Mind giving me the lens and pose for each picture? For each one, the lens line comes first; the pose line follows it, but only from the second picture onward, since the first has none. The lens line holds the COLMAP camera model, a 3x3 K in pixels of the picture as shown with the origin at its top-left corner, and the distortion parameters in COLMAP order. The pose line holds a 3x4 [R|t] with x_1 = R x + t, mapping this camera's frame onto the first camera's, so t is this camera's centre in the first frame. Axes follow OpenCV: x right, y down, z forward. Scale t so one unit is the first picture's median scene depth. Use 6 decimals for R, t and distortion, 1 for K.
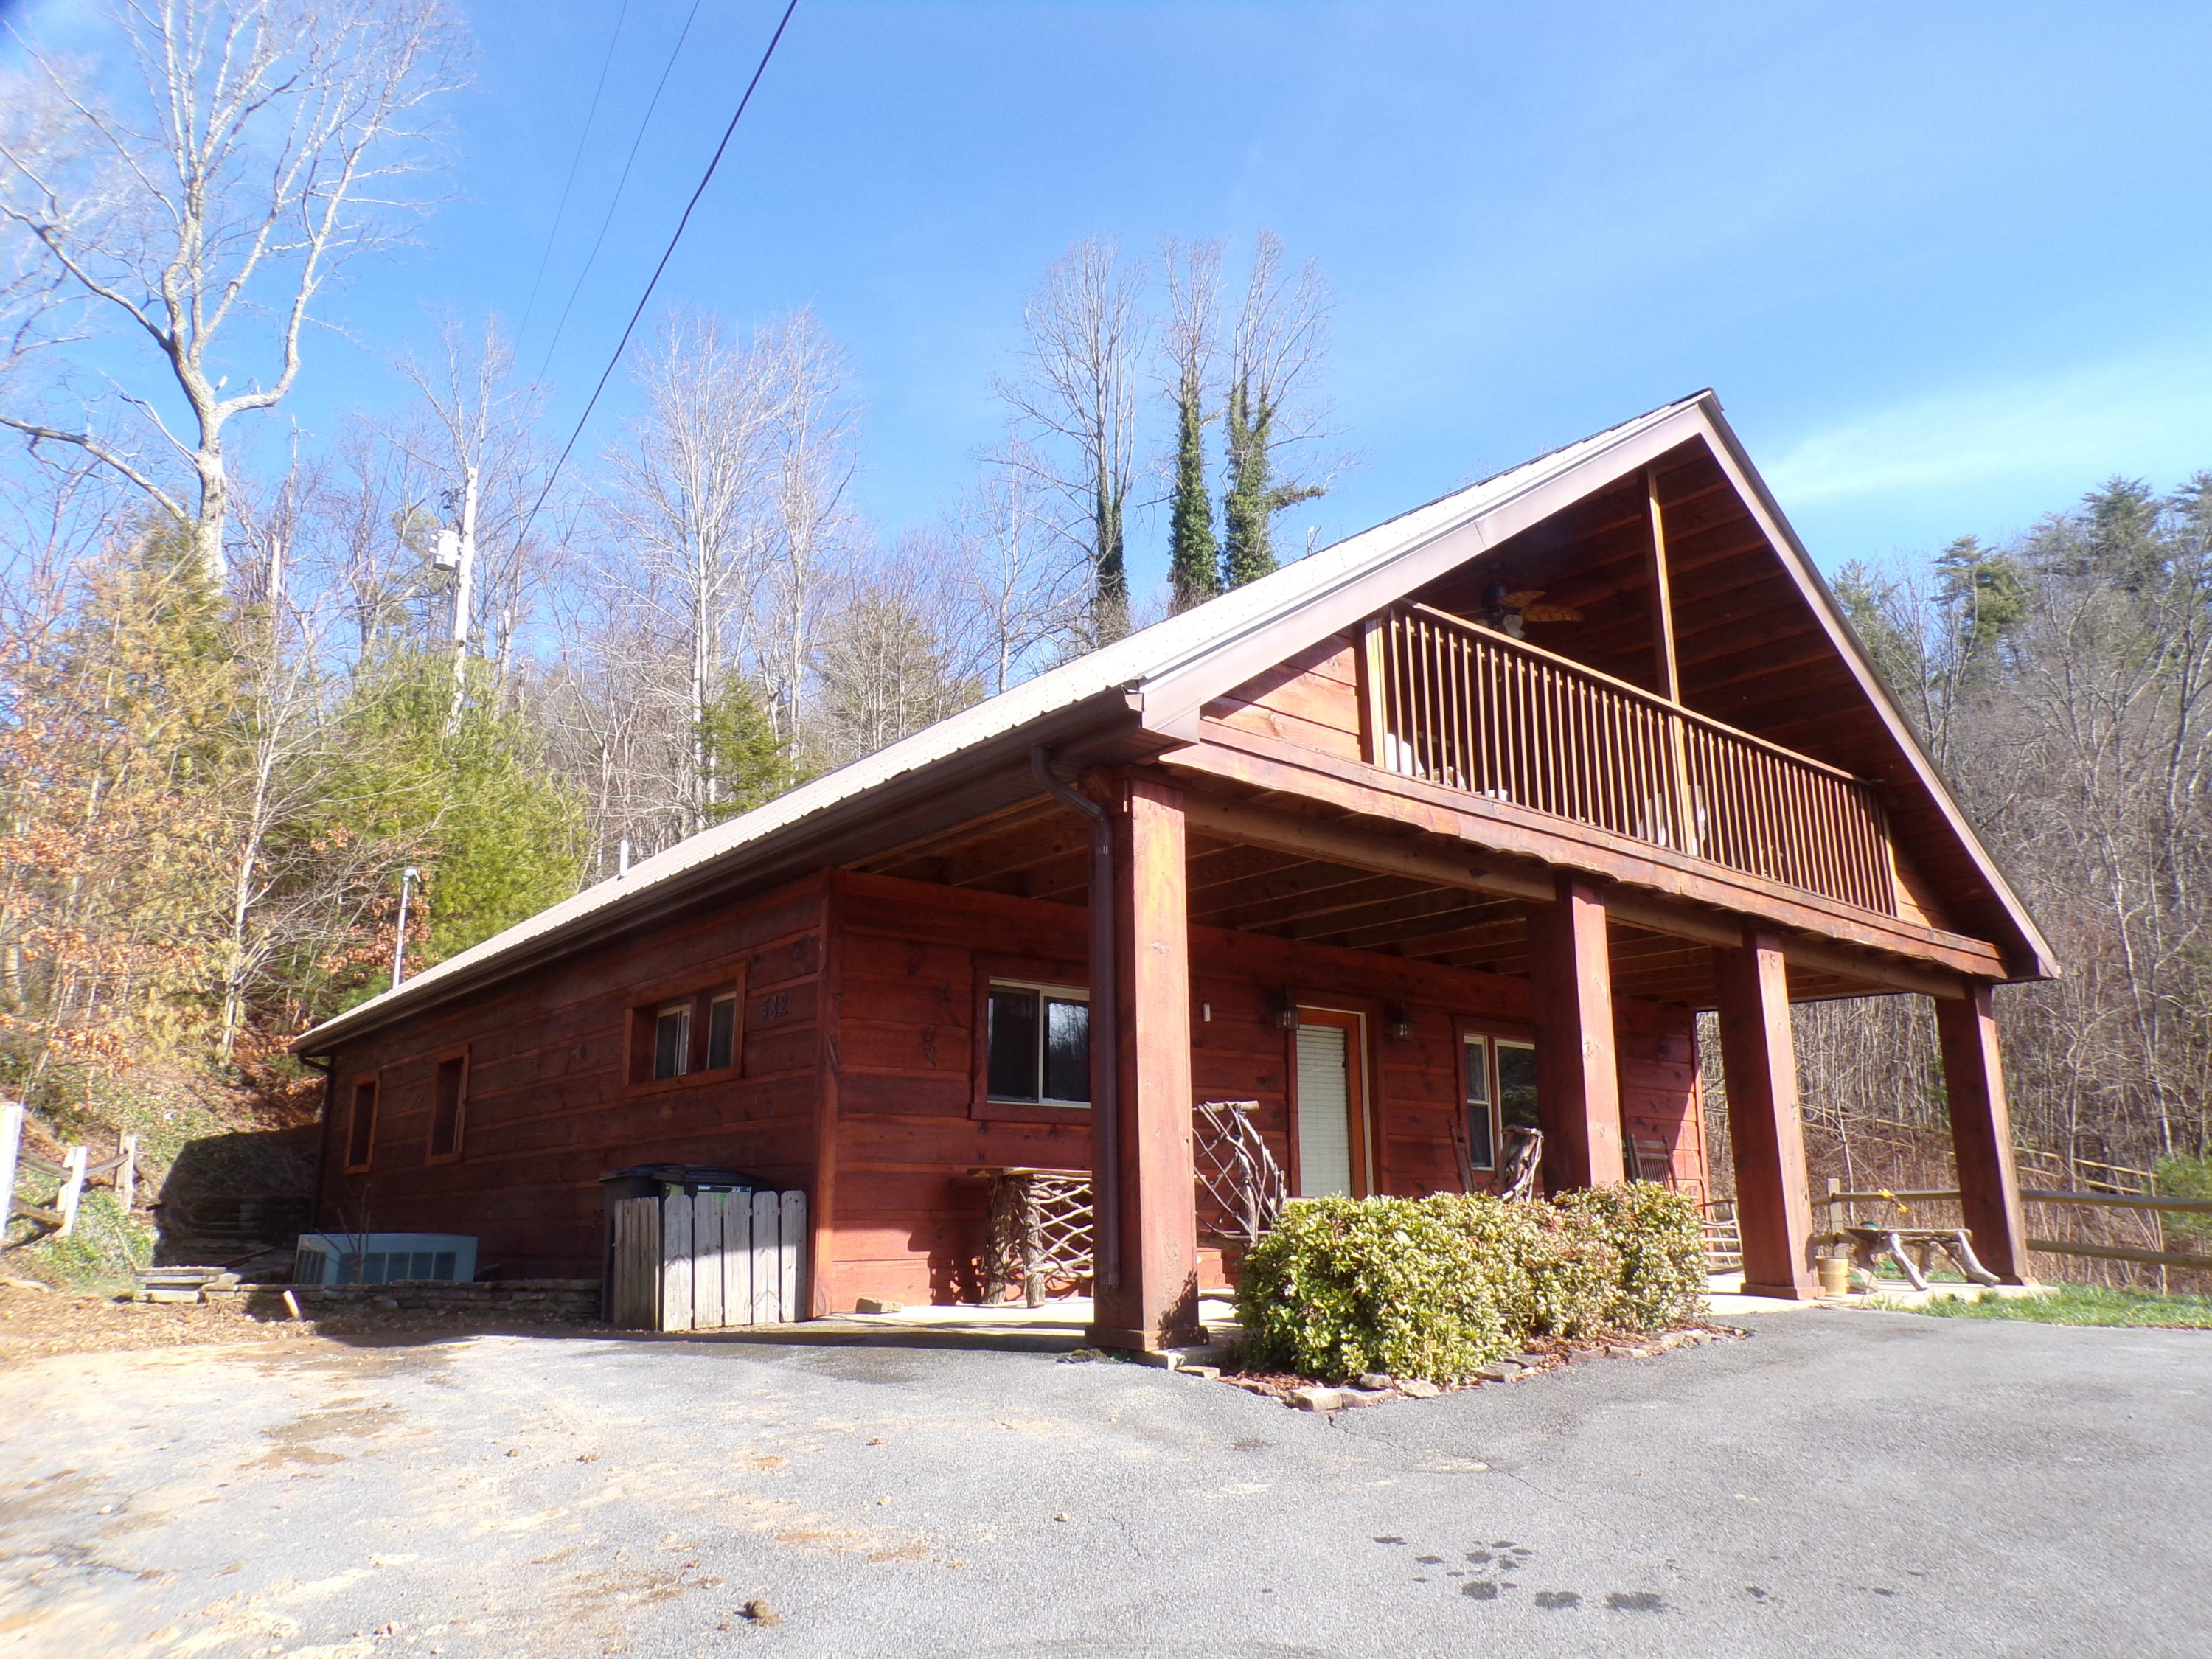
lens RADIAL K [[1510.2, 0, 1120.1], [0, 1510.2, 831.3], [0, 0, 1]] dist [-0.007532, -0.000763]
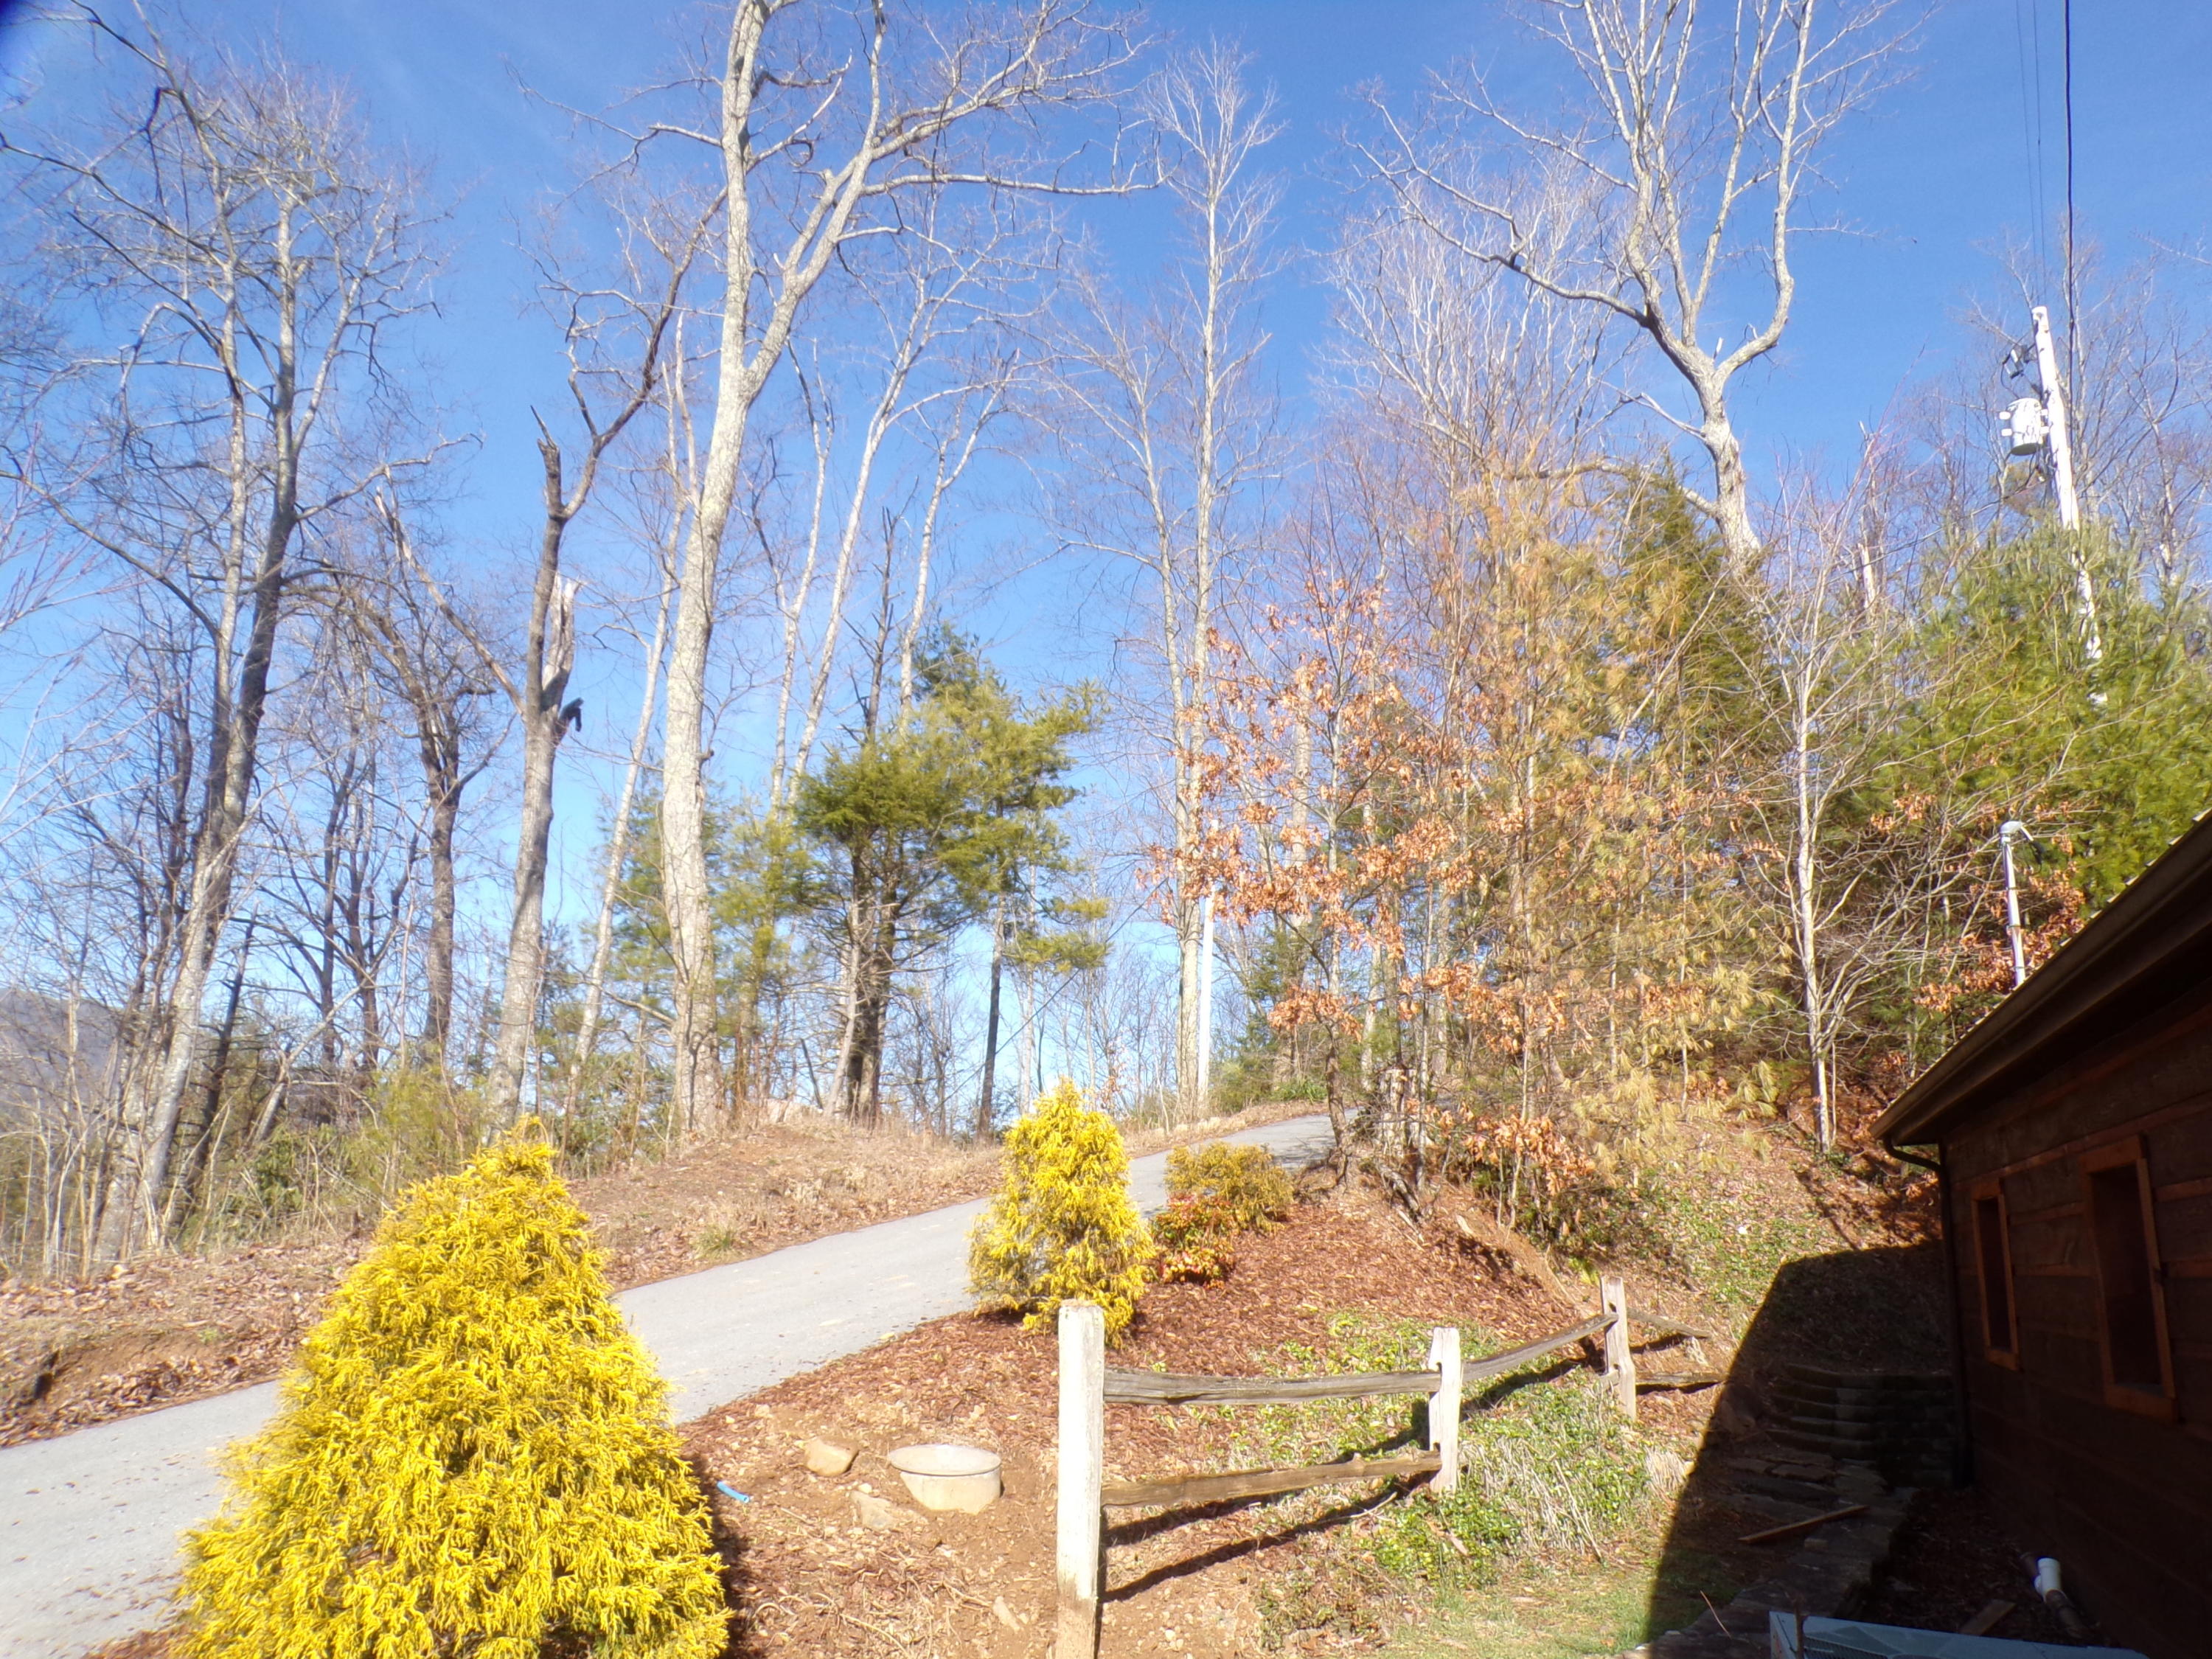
lens RADIAL K [[1510.2, 0, 1120.1], [0, 1510.2, 831.3], [0, 0, 1]] dist [-0.007532, -0.000763]
pose [[0.501612, -0.185368, -0.845000, -0.098198], [0.155184, 0.980210, -0.122908, 0.031608], [0.851060, -0.069479, 0.520451, 0.262913]]
